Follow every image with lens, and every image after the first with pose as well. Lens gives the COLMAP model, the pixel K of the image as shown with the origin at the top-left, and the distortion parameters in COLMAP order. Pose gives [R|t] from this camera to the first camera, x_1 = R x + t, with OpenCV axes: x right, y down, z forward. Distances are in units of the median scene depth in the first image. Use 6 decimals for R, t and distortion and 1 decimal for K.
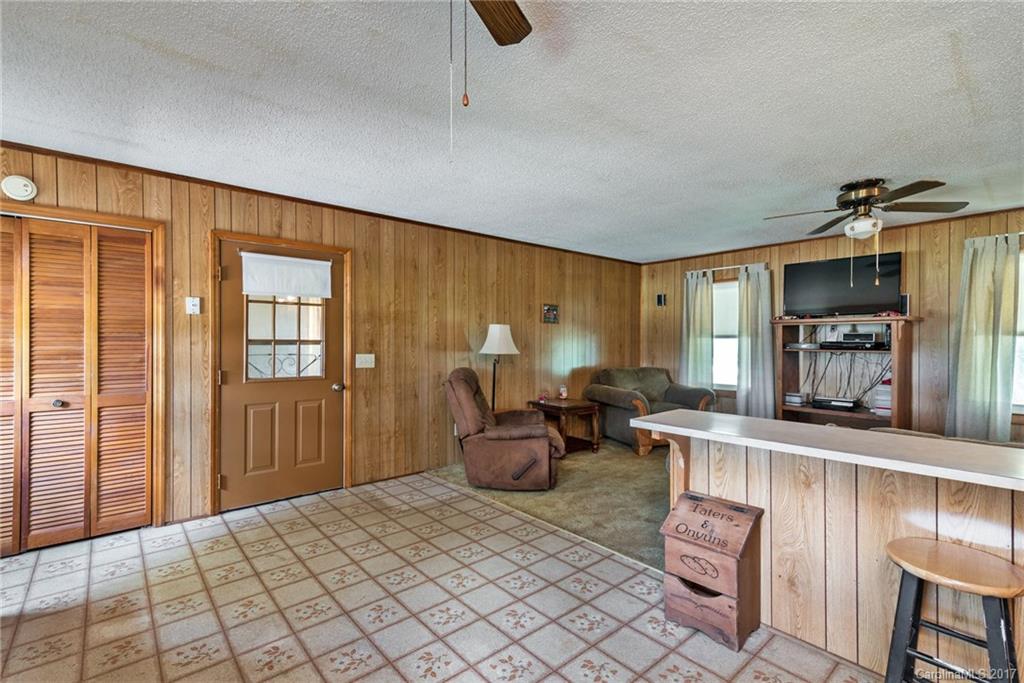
lens RADIAL K [[458.0, 0, 512.8], [0, 458.0, 350.0], [0, 0, 1]] dist [-0.002553, -0.000423]
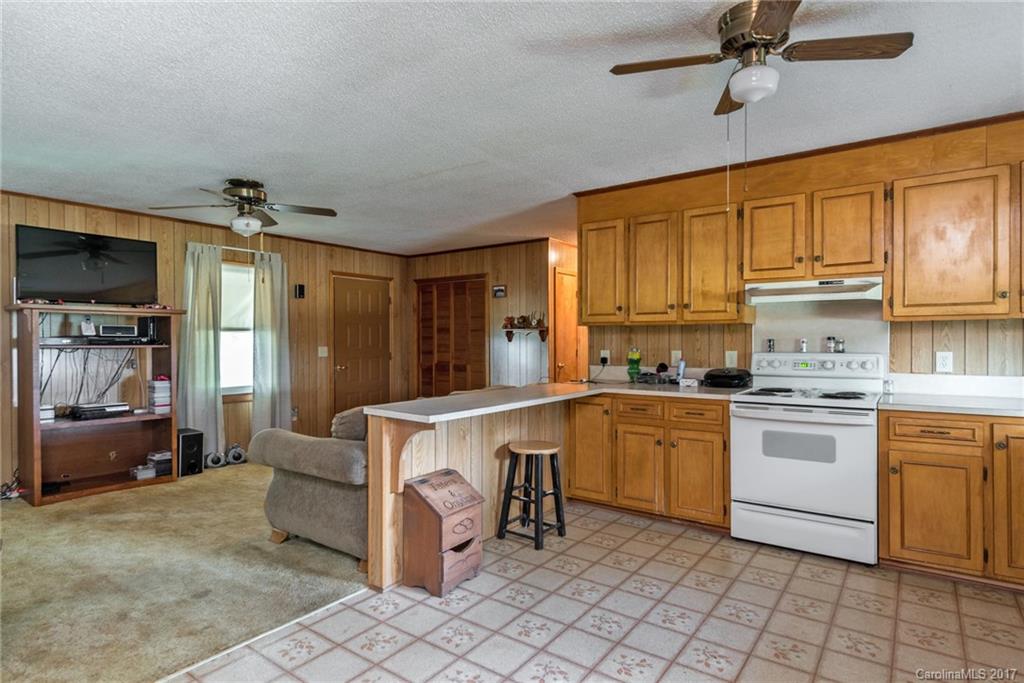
lens RADIAL K [[559.2, 0, 511.8], [0, 559.2, 335.9], [0, 0, 1]] dist [0.007146, -0.001916]
pose [[-0.215597, 0.000094, 0.976482, -0.540828], [0.014025, 0.999897, 0.003001, -0.011422], [-0.976382, 0.014342, -0.215576, 0.622980]]
